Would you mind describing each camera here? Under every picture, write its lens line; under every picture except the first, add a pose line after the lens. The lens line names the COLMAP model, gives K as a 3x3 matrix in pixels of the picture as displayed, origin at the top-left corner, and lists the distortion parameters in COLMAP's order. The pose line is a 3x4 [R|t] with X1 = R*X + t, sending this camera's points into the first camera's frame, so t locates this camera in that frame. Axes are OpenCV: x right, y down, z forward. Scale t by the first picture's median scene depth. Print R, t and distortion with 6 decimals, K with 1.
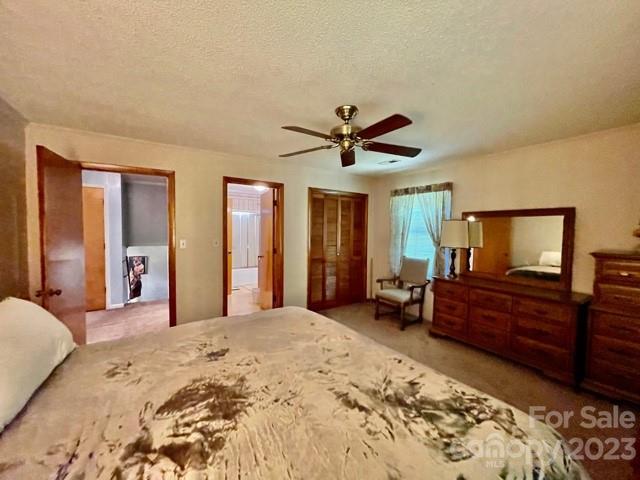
lens RADIAL K [[256.1, 0, 319.3], [0, 256.1, 240.0], [0, 0, 1]] dist [-0.002156, -0.000048]
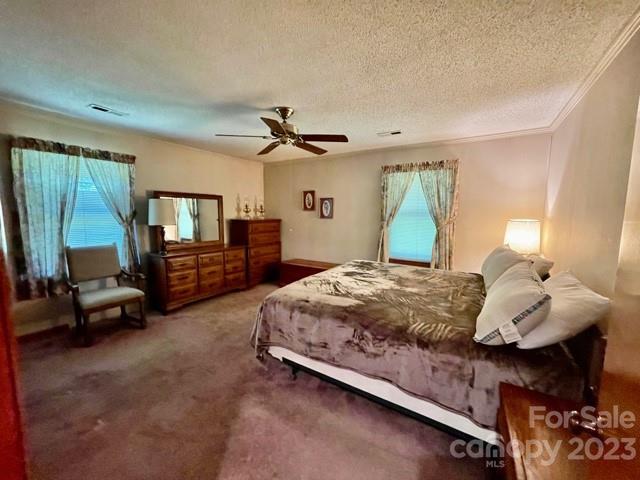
lens RADIAL K [[256.1, 0, 319.7], [0, 256.1, 239.8], [0, 0, 1]] dist [-0.002156, -0.000048]
pose [[-0.391547, -0.105775, 0.914058, -0.598746], [0.033314, 0.991090, 0.128960, -0.021923], [-0.919555, 0.080945, -0.384534, 0.723782]]
